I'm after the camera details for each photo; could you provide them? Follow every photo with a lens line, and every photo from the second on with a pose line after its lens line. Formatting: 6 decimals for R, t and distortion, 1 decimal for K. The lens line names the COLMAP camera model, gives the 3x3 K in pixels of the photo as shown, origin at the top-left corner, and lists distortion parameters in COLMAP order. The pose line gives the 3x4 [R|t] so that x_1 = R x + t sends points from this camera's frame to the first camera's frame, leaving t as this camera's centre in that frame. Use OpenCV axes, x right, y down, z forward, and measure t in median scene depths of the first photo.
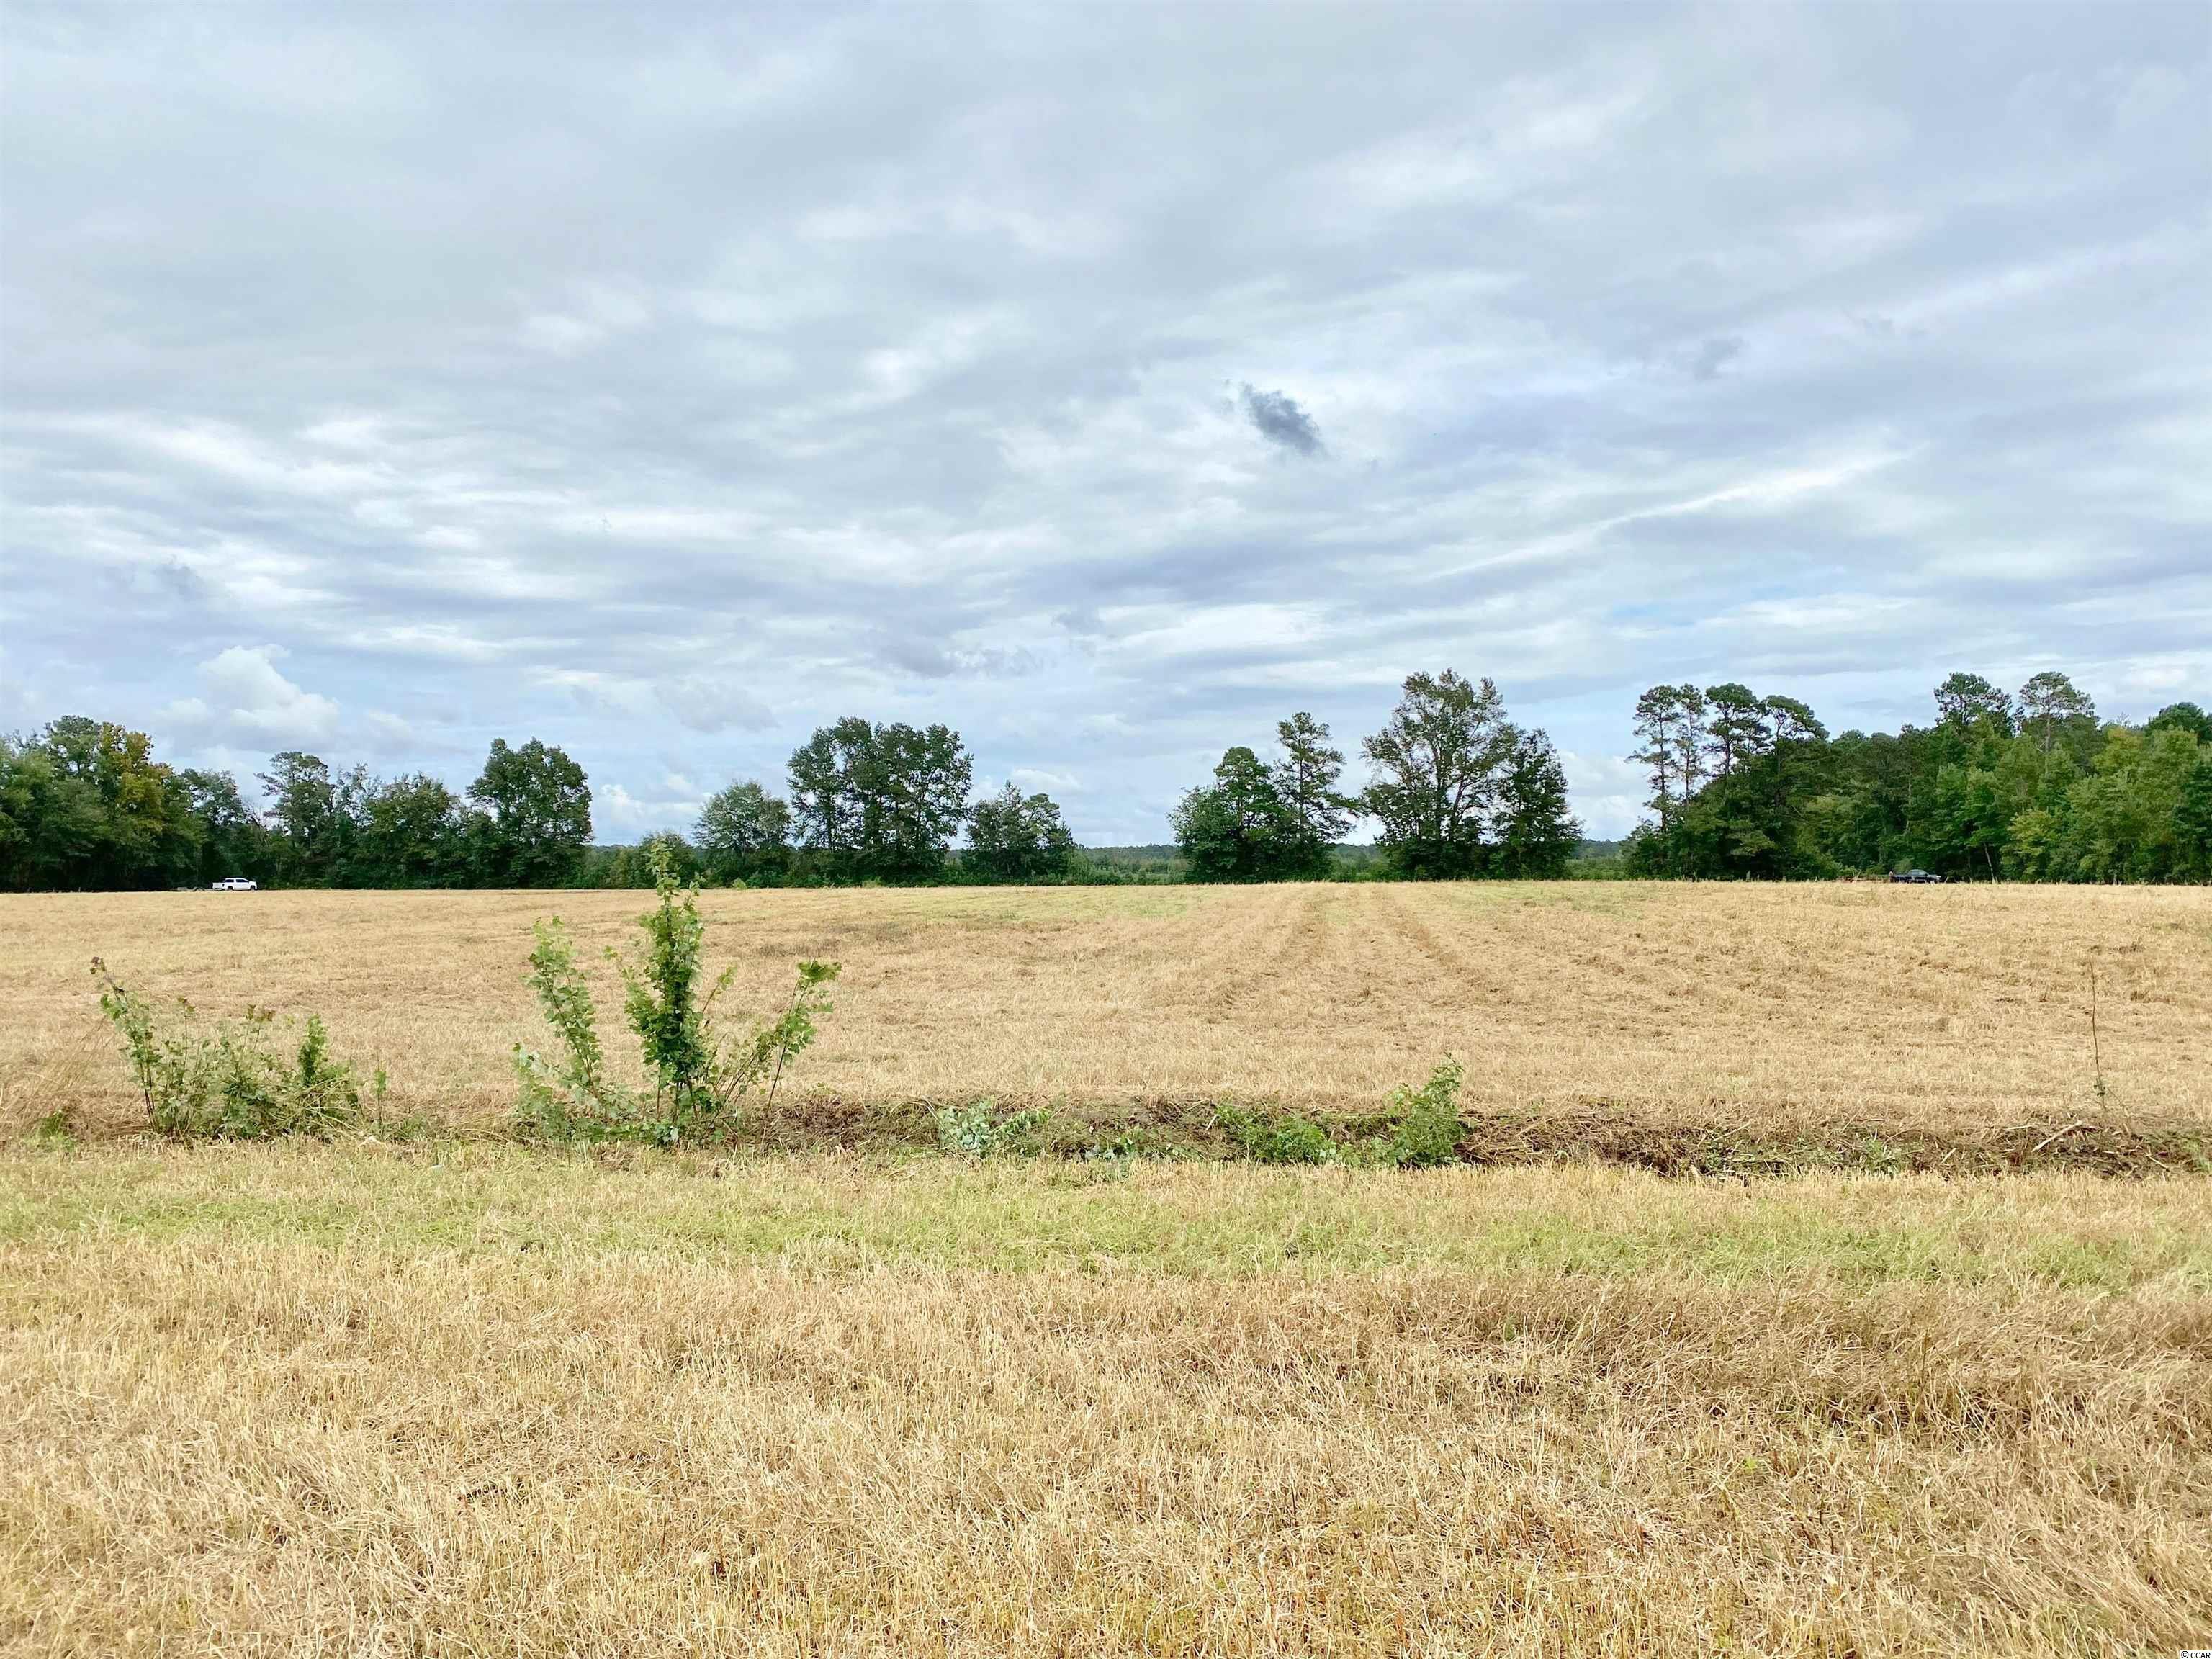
lens RADIAL K [[1681.1, 0, 1109.9], [0, 1681.1, 835.3], [0, 0, 1]] dist [0.079083, -0.124874]
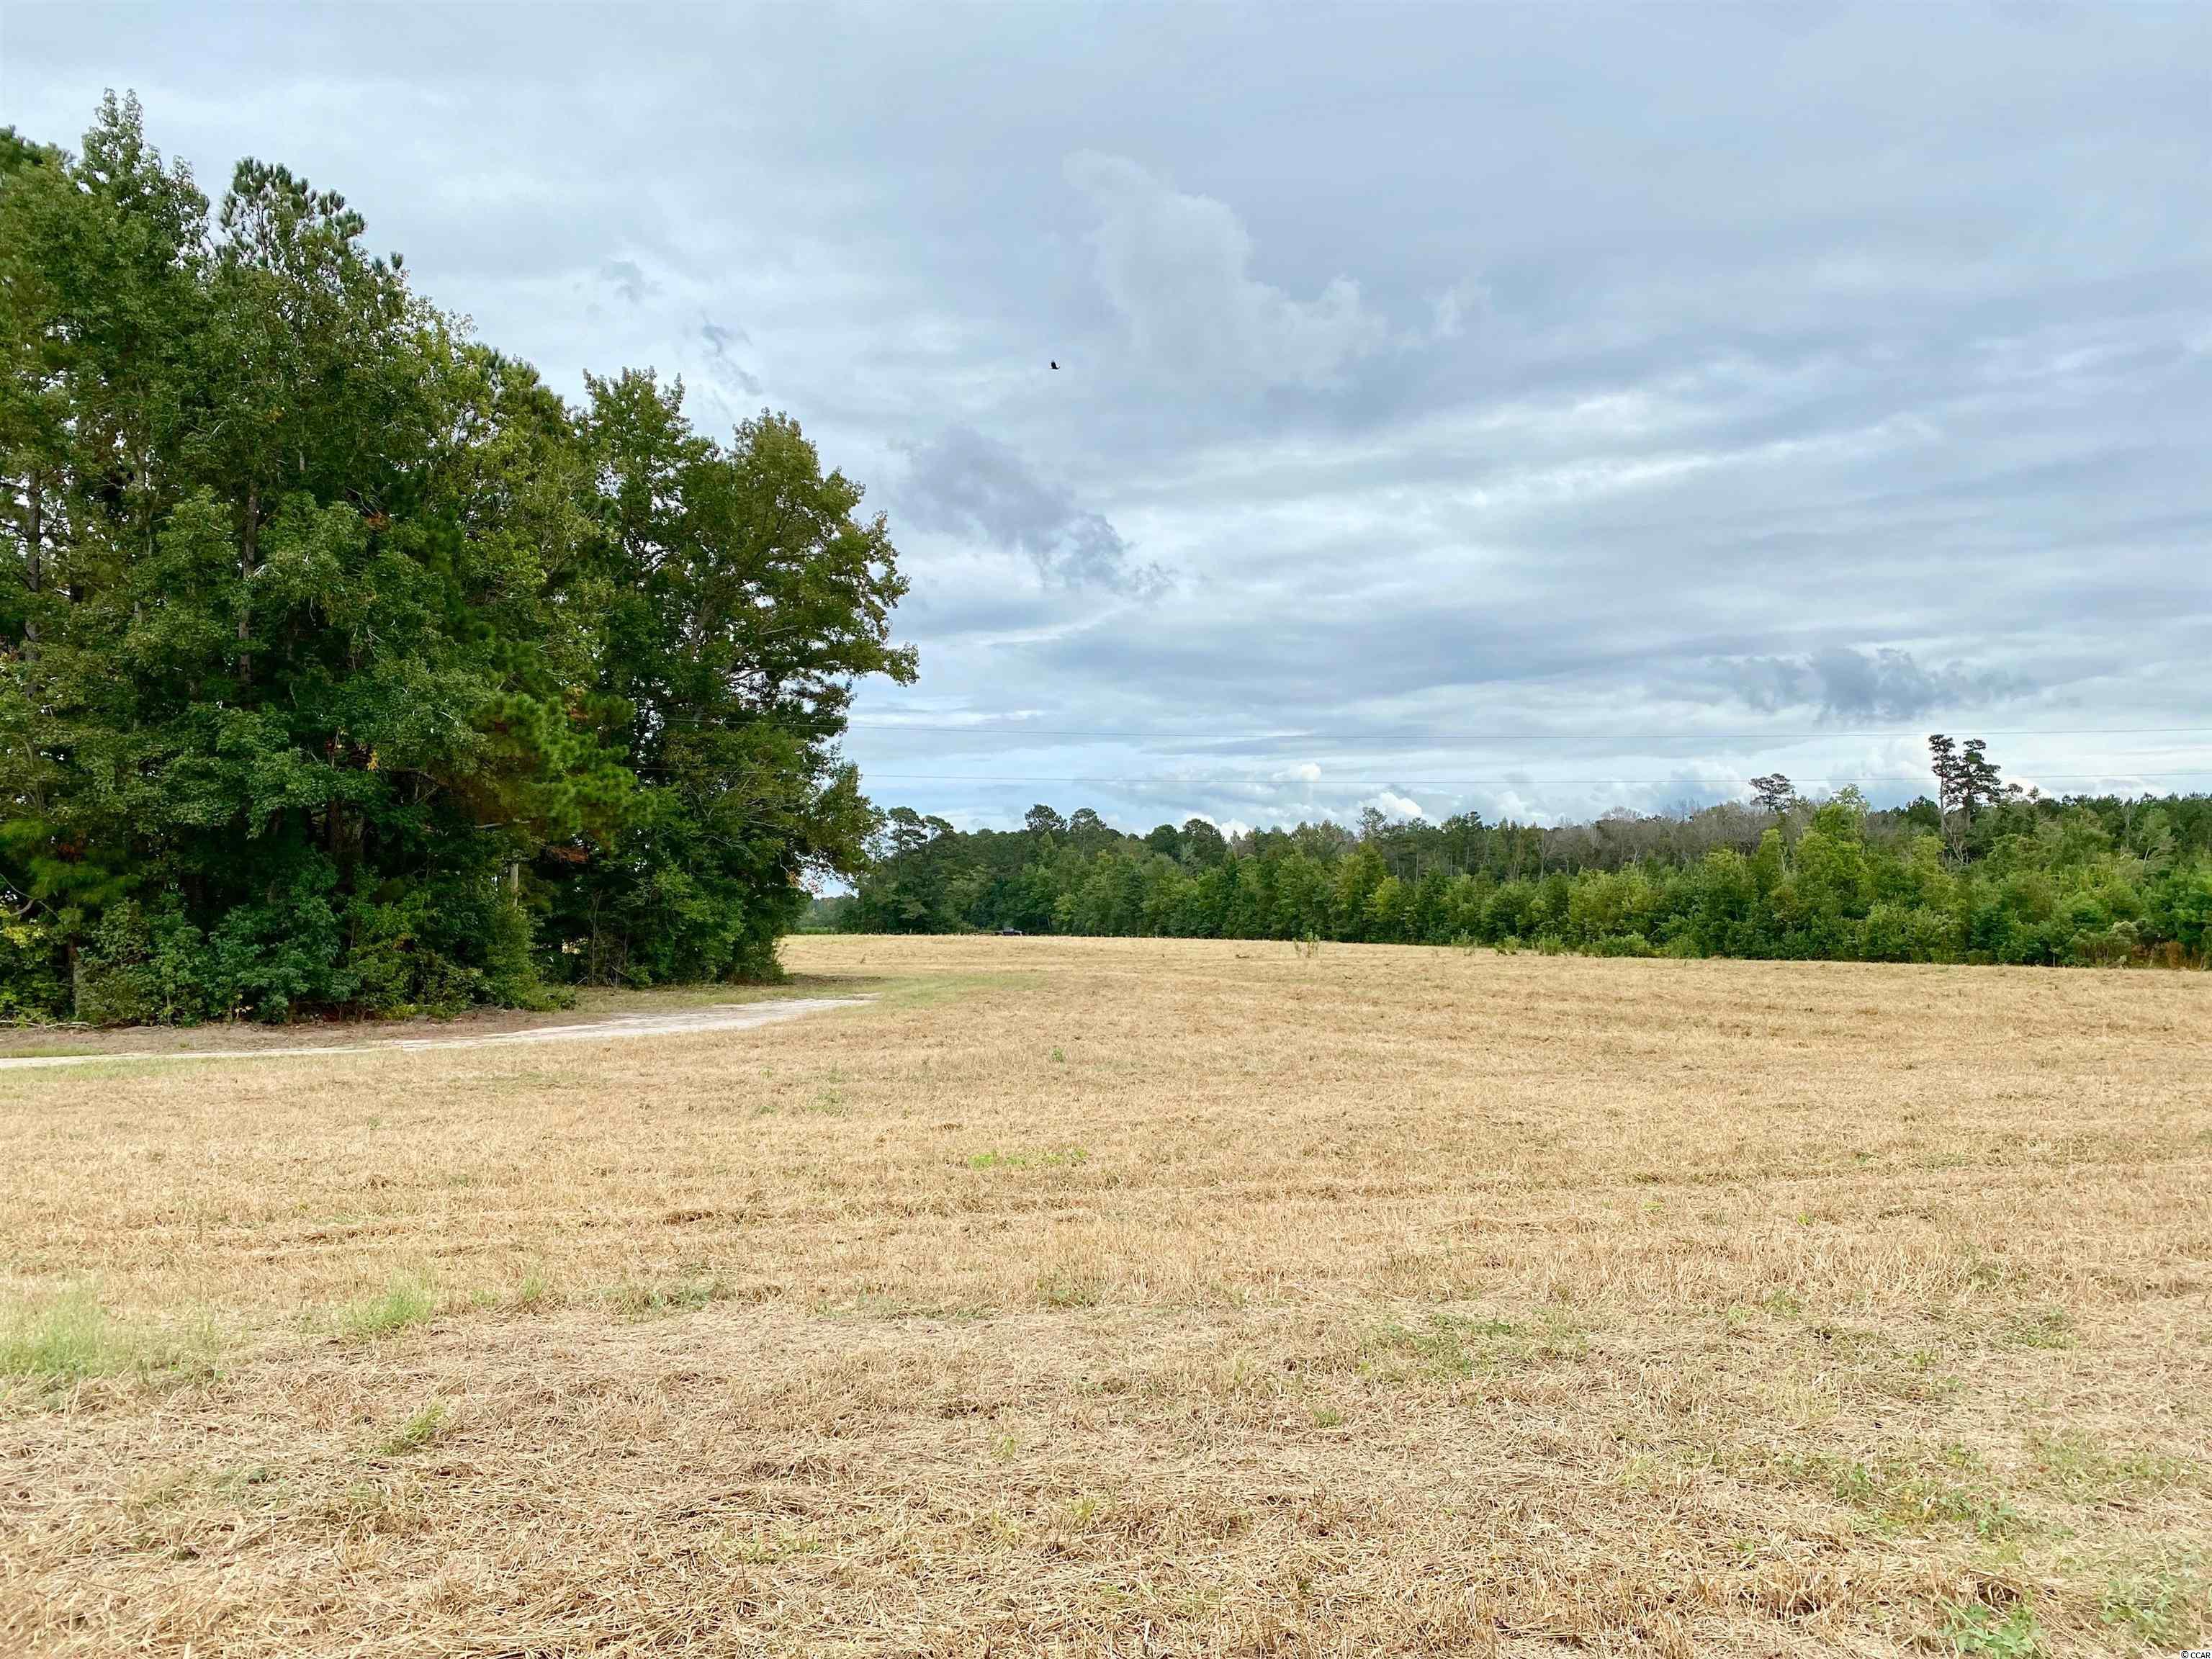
lens RADIAL K [[1662.7, 0, 1110.2], [0, 1662.7, 817.2], [0, 0, 1]] dist [0.065072, -0.081732]
pose [[0.890862, 0.034866, 0.452934, -0.146026], [-0.015151, 0.998776, -0.047084, -0.011135], [-0.454021, 0.035083, 0.890300, -0.416426]]
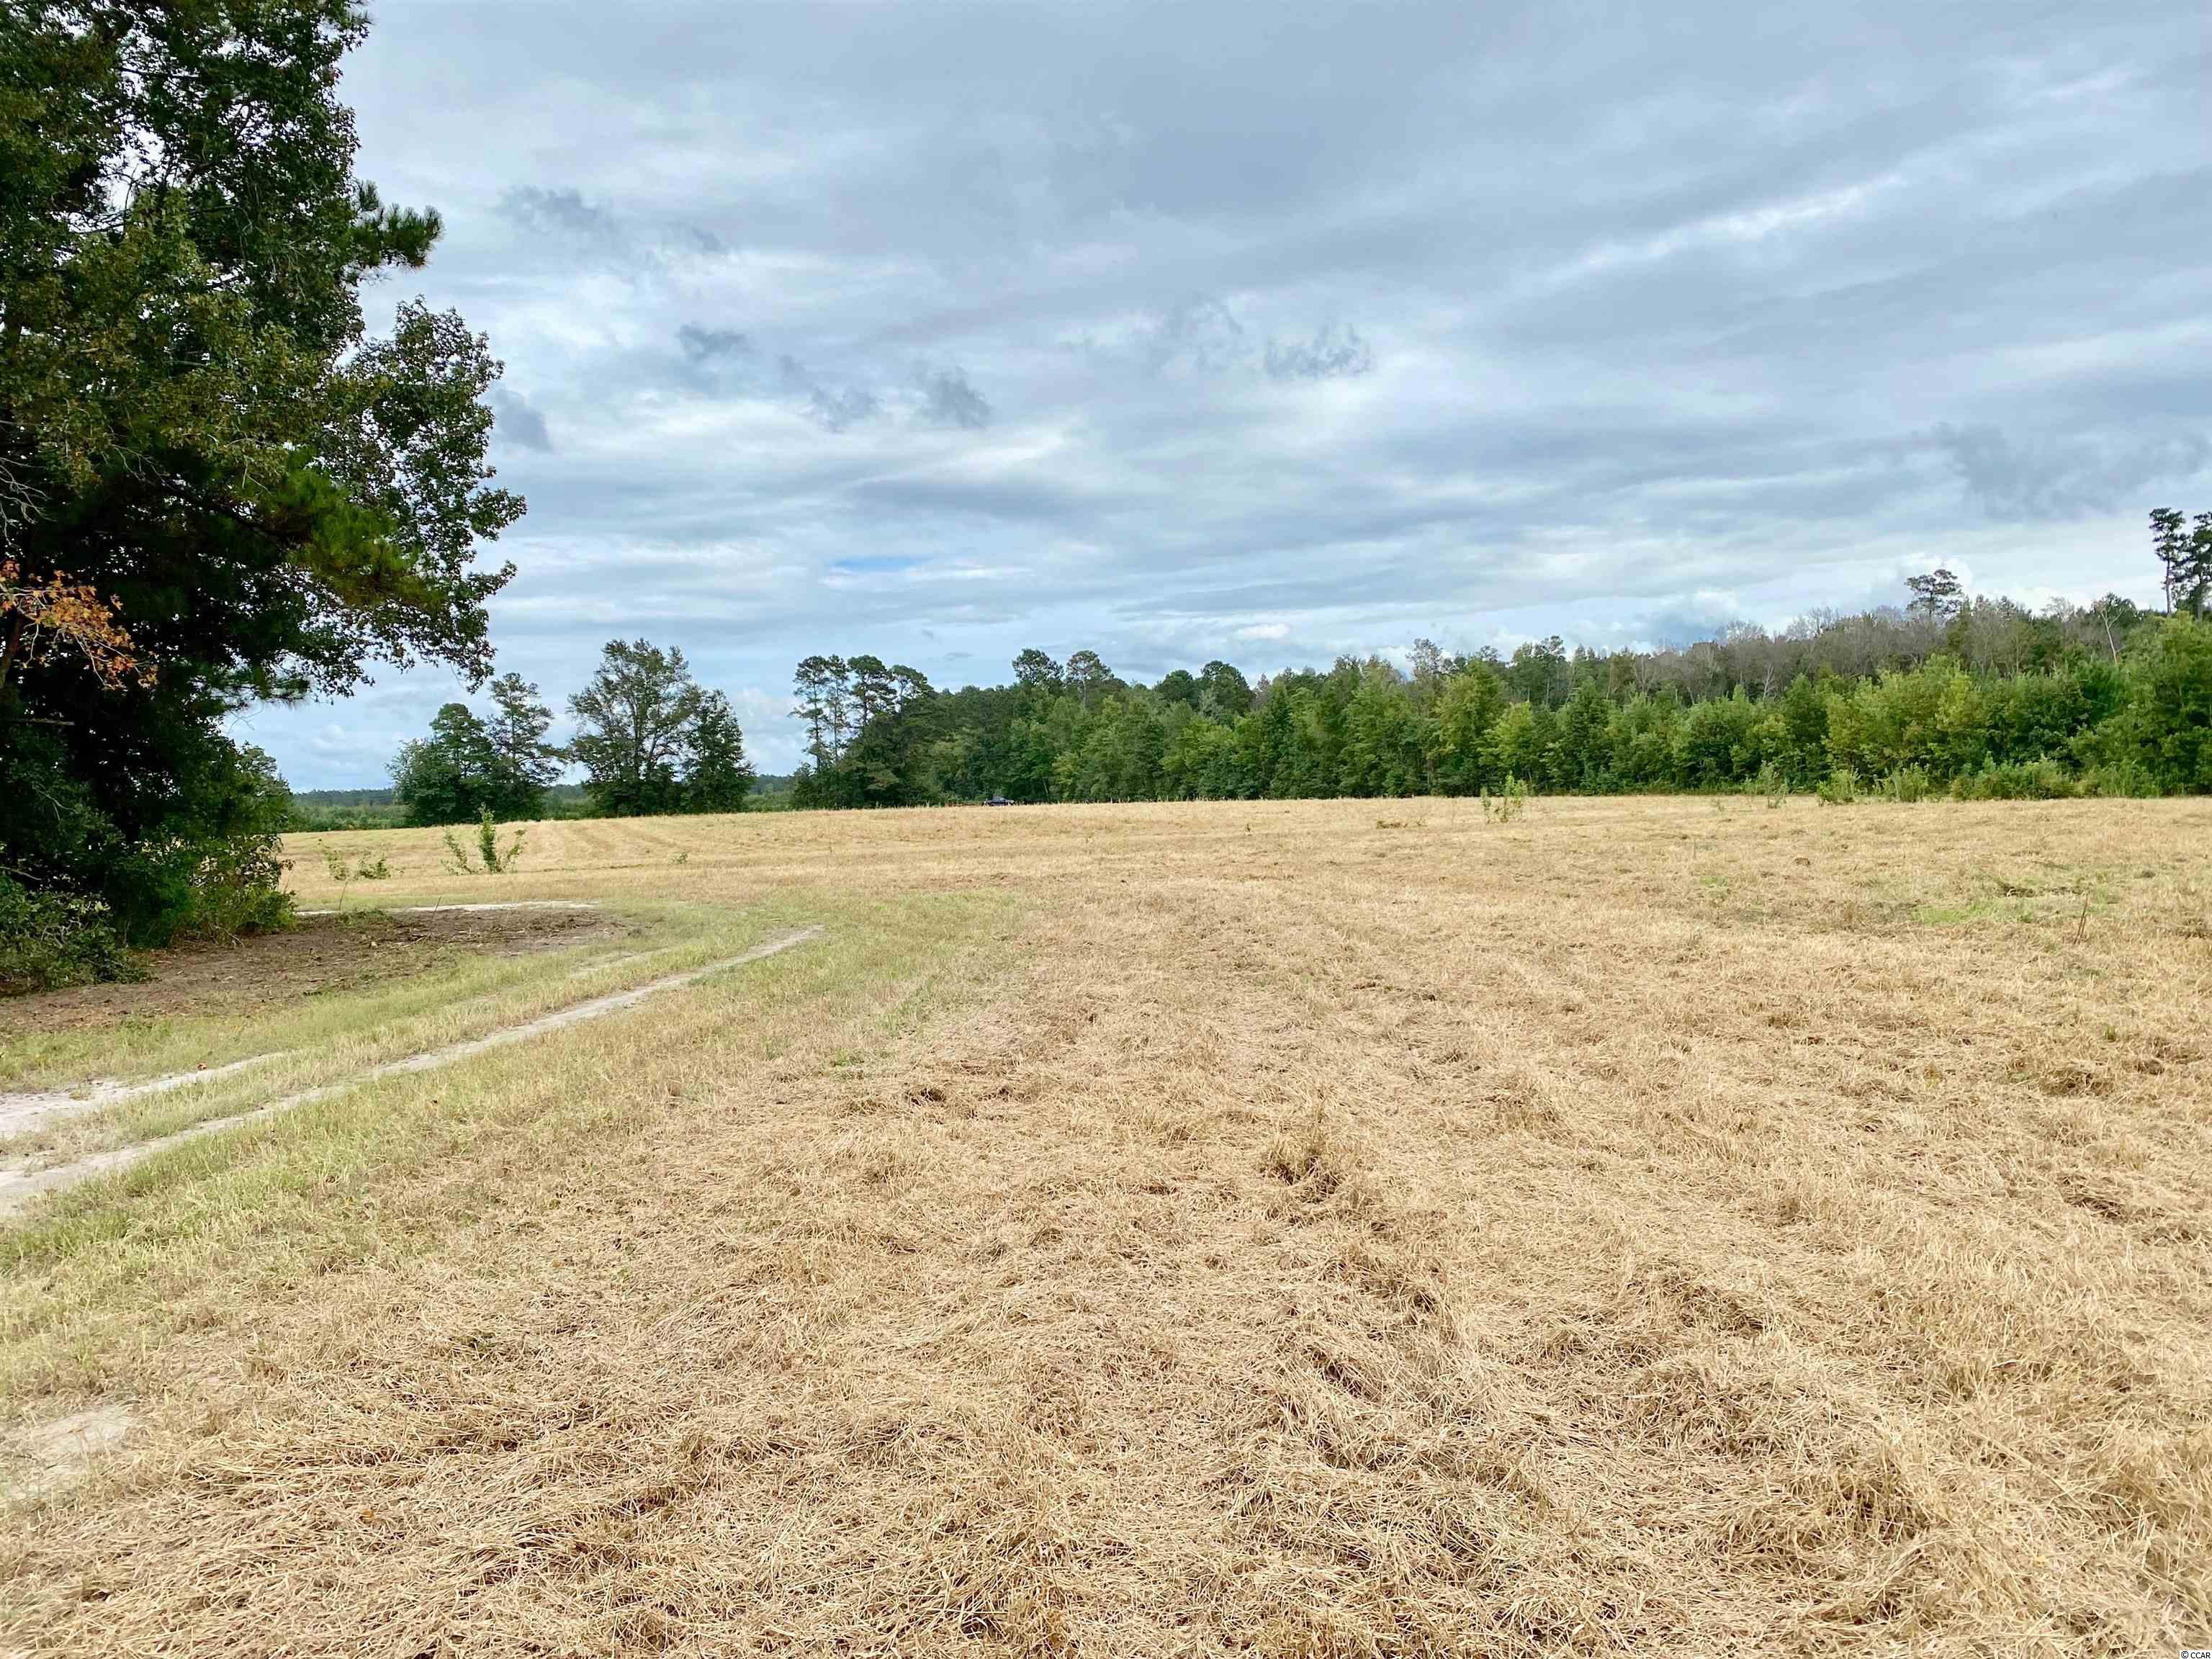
lens RADIAL K [[1673.6, 0, 1098.2], [0, 1673.6, 816.9], [0, 0, 1]] dist [0.068164, -0.112123]
pose [[0.894052, -0.032385, 0.446792, -0.044947], [0.020316, 0.999288, 0.031777, -0.004076], [-0.447503, -0.019333, 0.894074, -0.205208]]
